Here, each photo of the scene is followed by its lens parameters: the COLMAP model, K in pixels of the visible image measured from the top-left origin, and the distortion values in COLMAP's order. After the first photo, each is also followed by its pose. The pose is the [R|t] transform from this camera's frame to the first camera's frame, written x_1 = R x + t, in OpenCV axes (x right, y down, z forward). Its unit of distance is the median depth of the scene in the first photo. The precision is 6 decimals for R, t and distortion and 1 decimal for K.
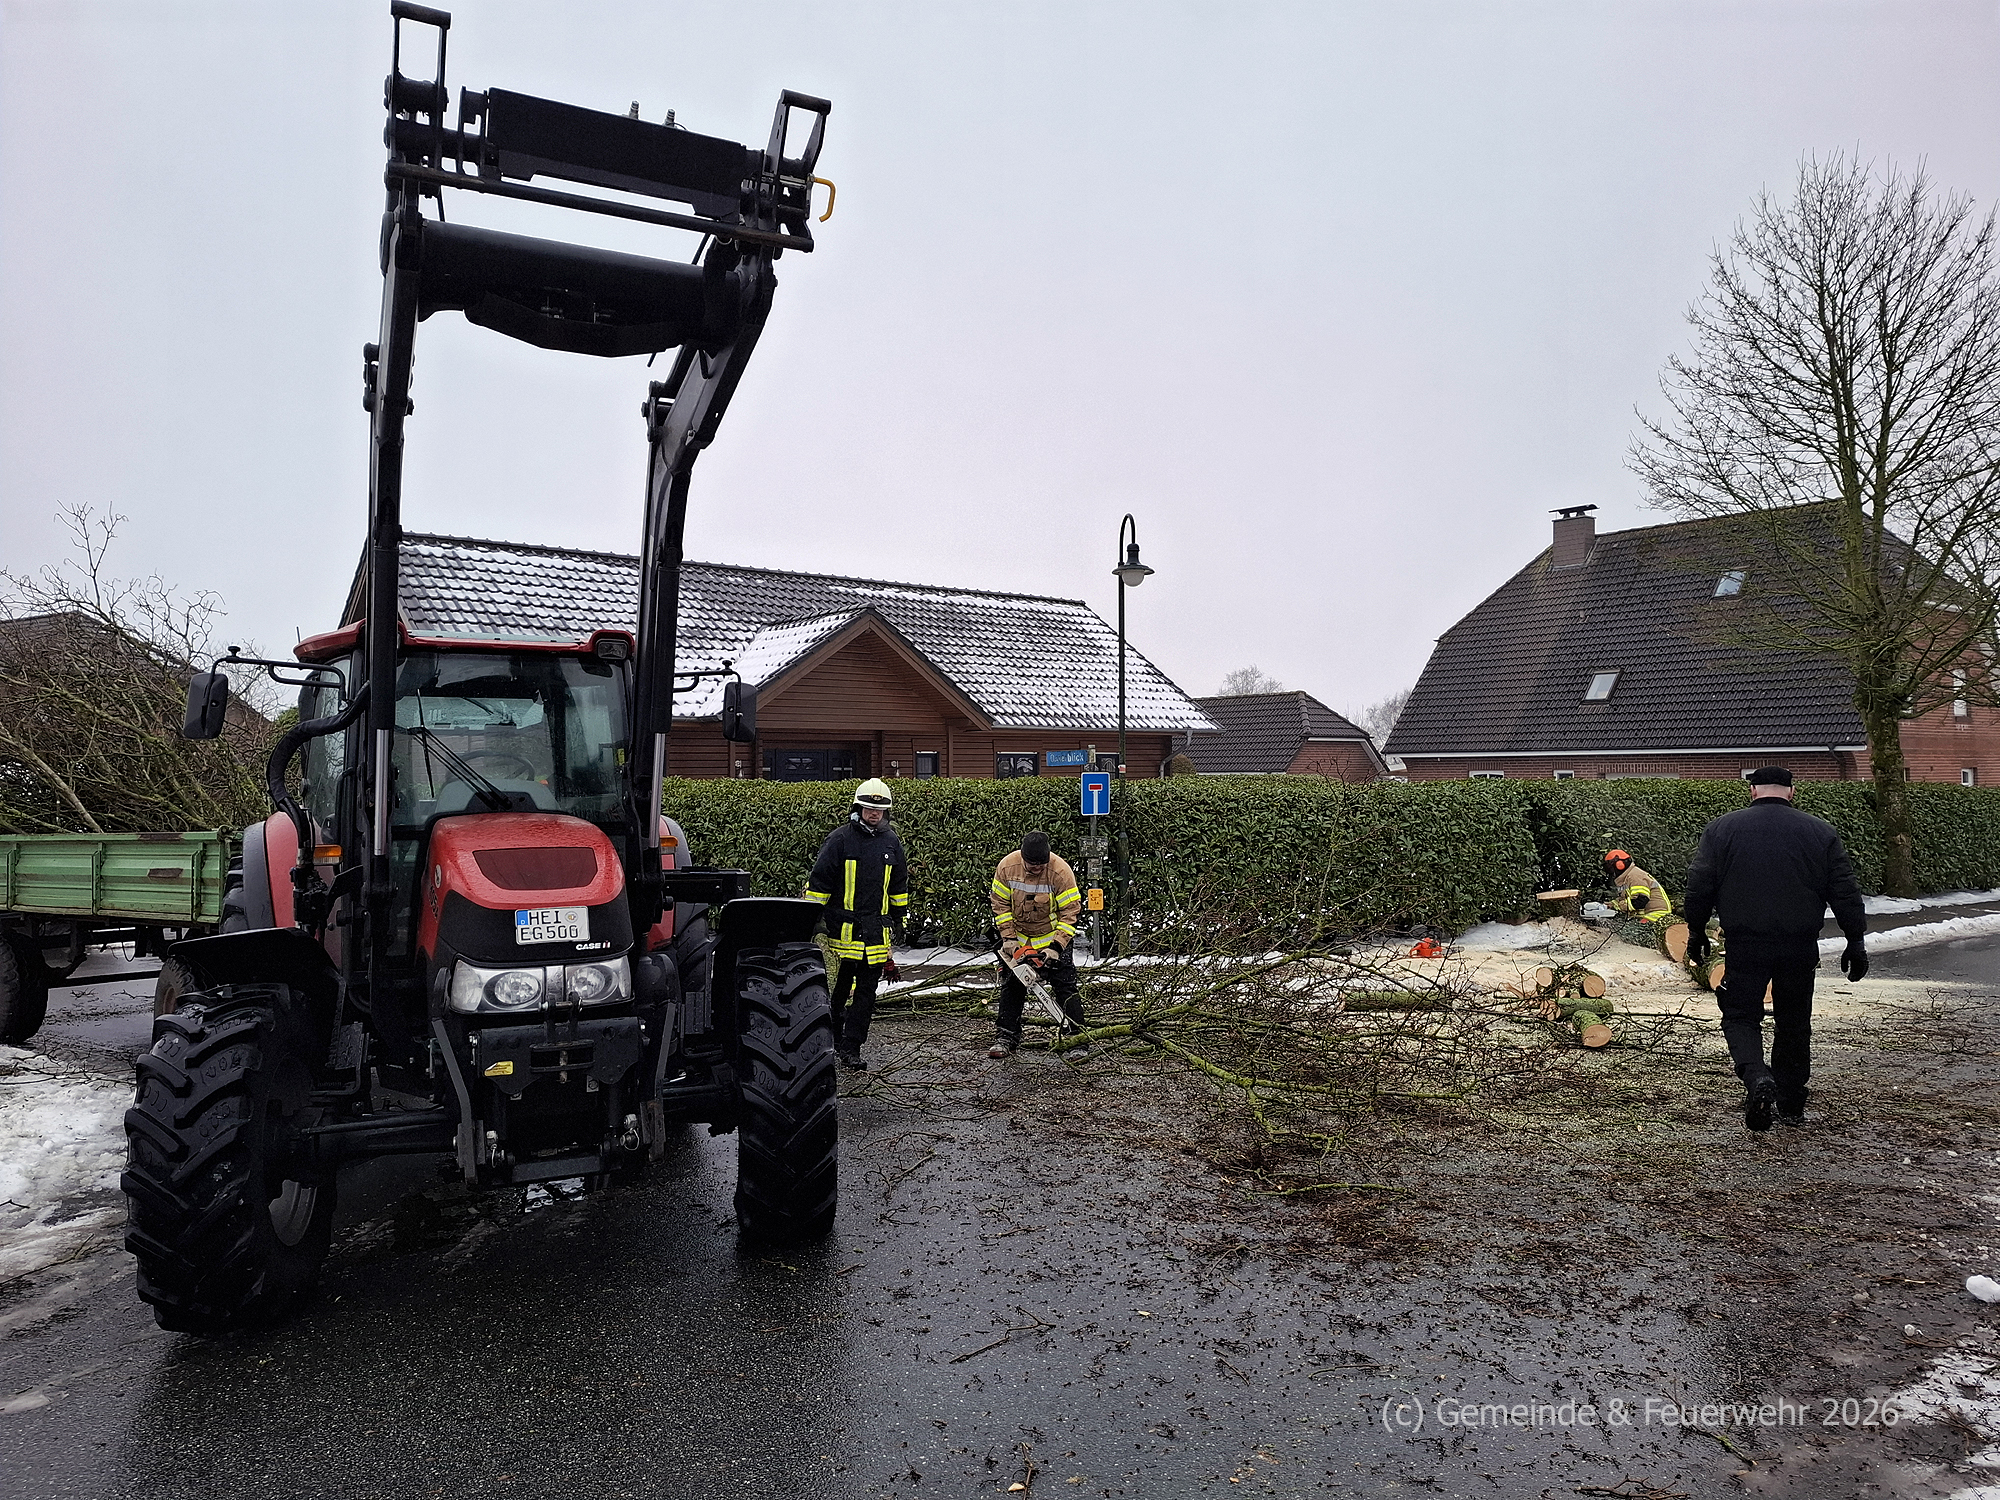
lens RADIAL K [[1389.9, 0, 1000.0], [0, 1389.9, 750.0], [0, 0, 1]] dist [0.089364, -0.120315]
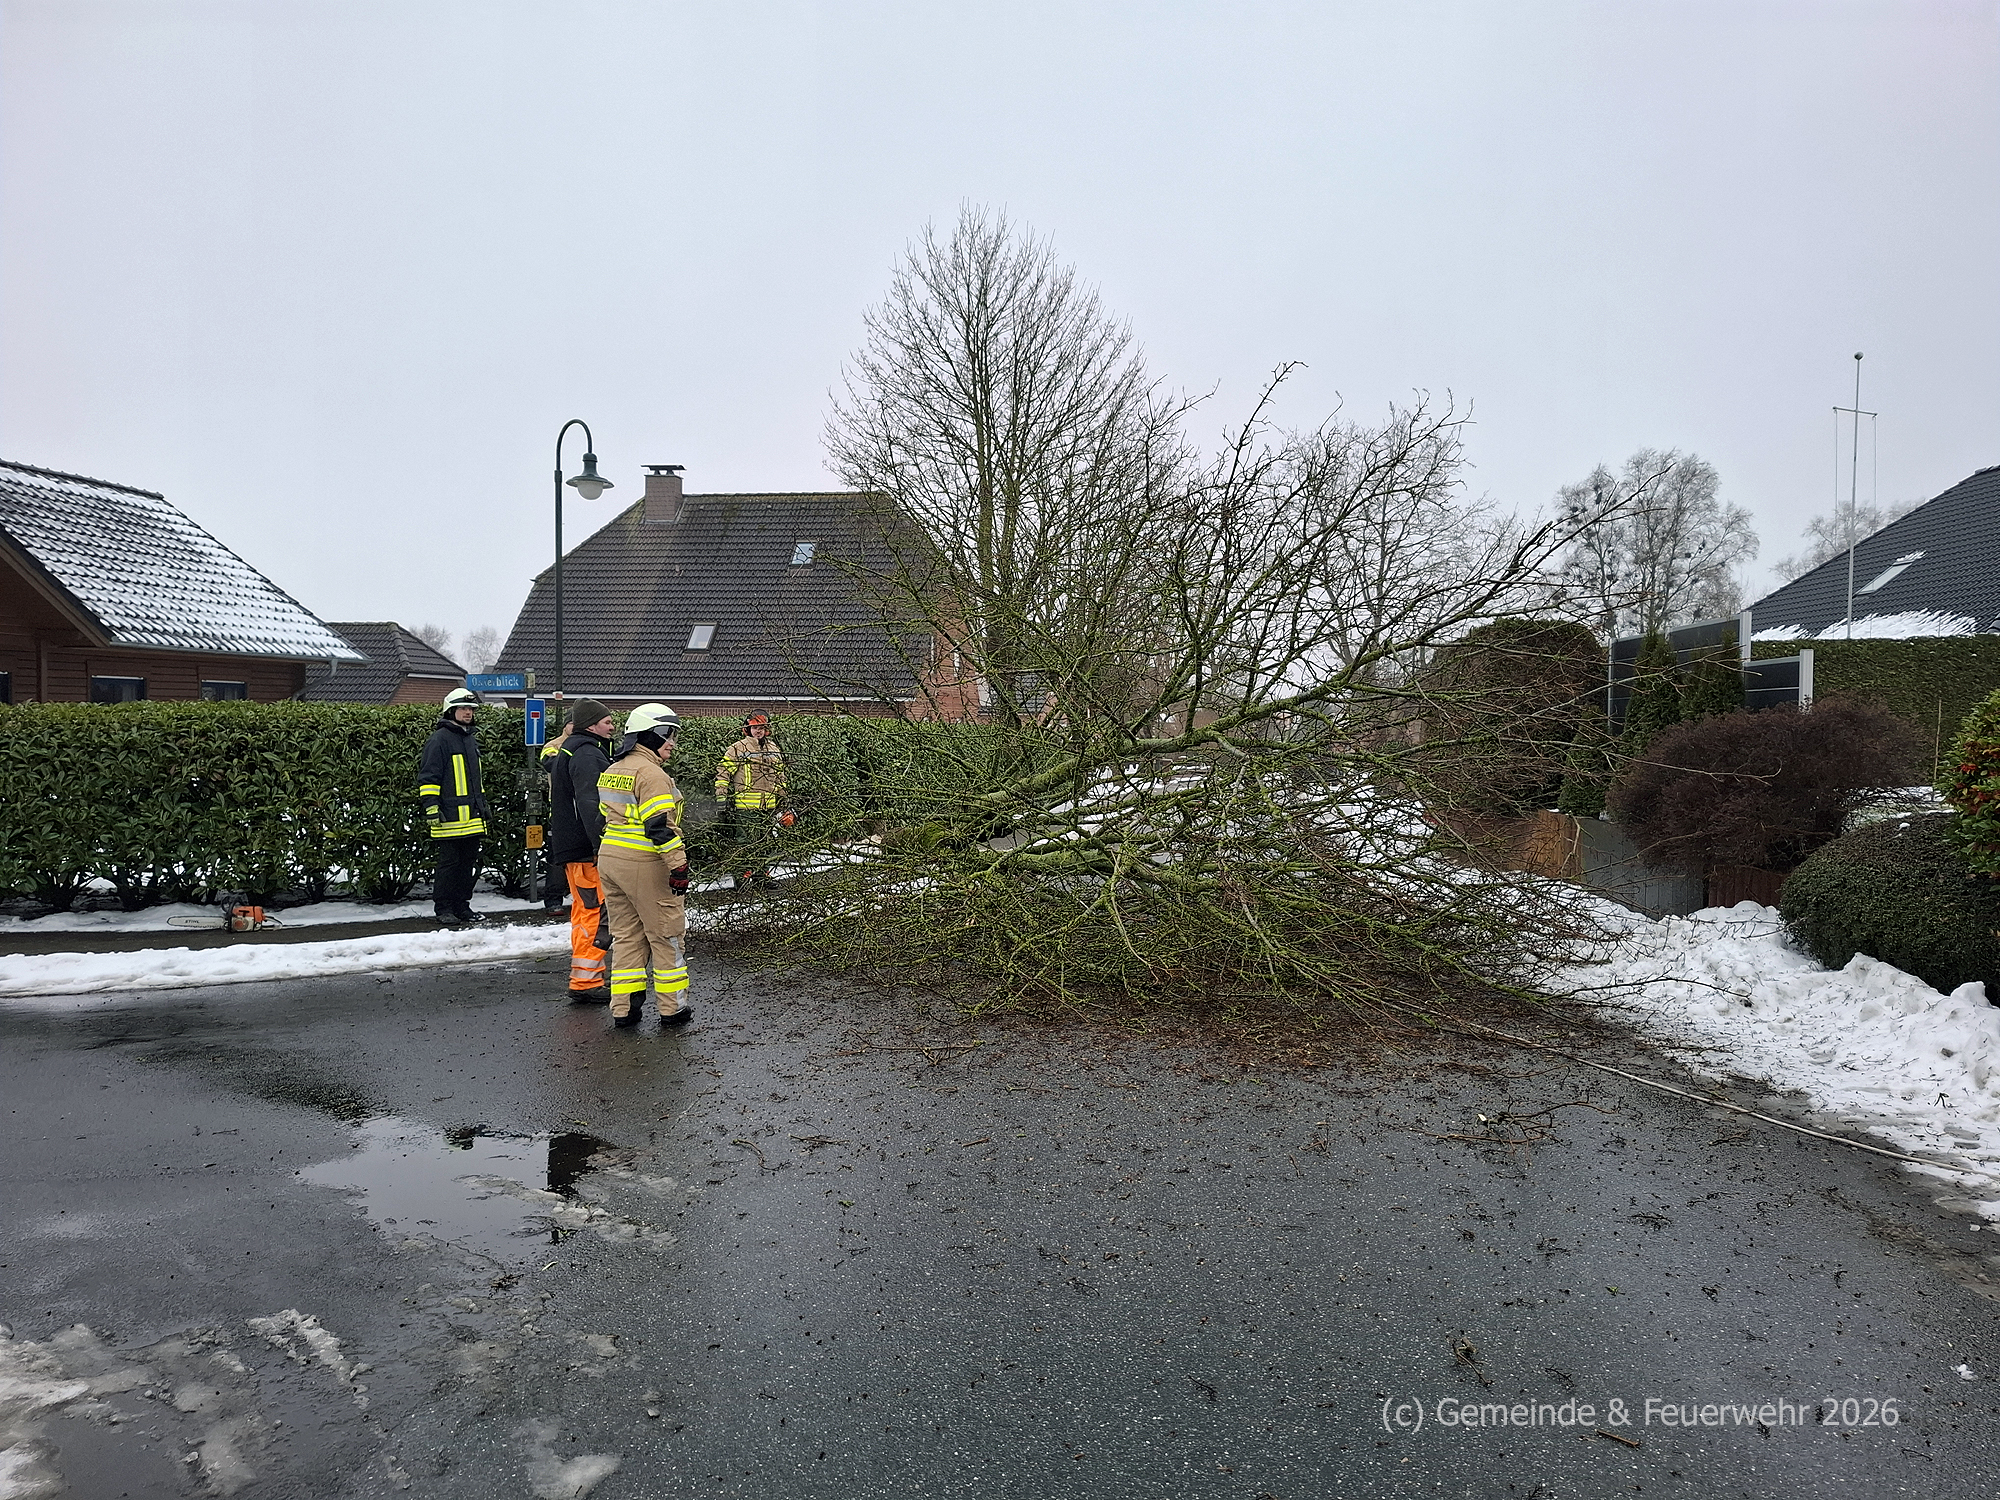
lens RADIAL K [[1369.9, 0, 1035.0], [0, 1369.9, 789.9], [0, 0, 1]] dist [0.102507, -0.112979]
pose [[0.728067, -0.021341, 0.685173, -0.142308], [-0.024219, 0.998090, 0.056824, 0.007248], [-0.685078, -0.057966, 0.726160, 0.047873]]
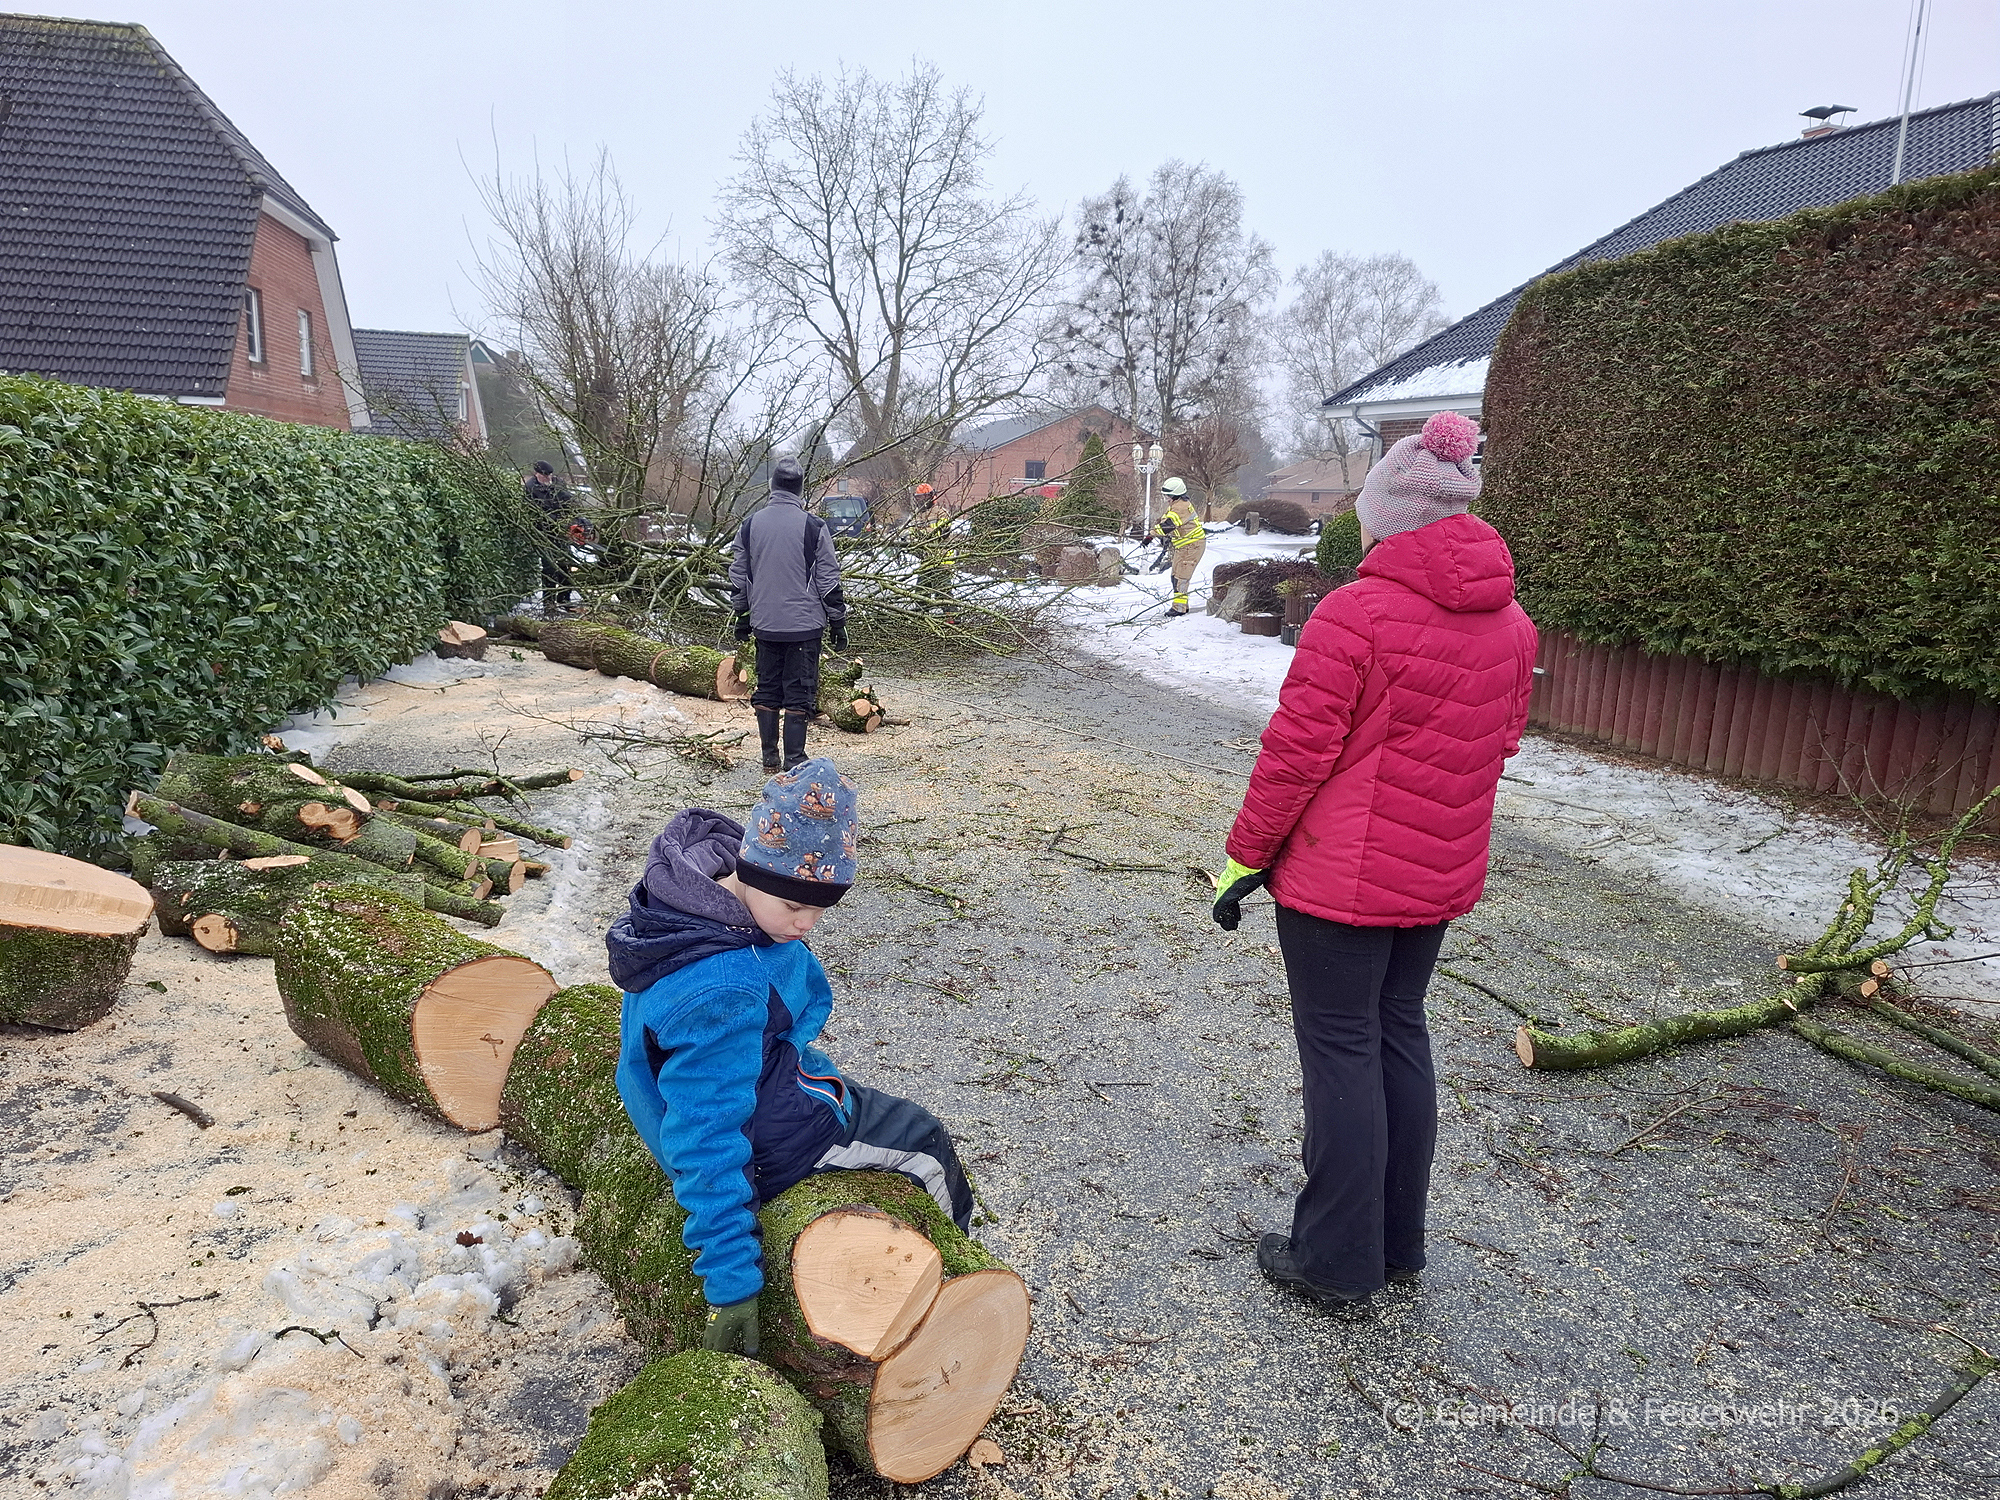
lens RADIAL K [[1357.1, 0, 968.1], [0, 1357.1, 748.3], [0, 0, 1]] dist [0.081986, -0.092127]
pose [[0.420130, -0.151833, 0.894672, 0.136651], [-0.043934, 0.981344, 0.187173, 0.021413], [-0.906400, -0.117944, 0.405622, 0.387457]]
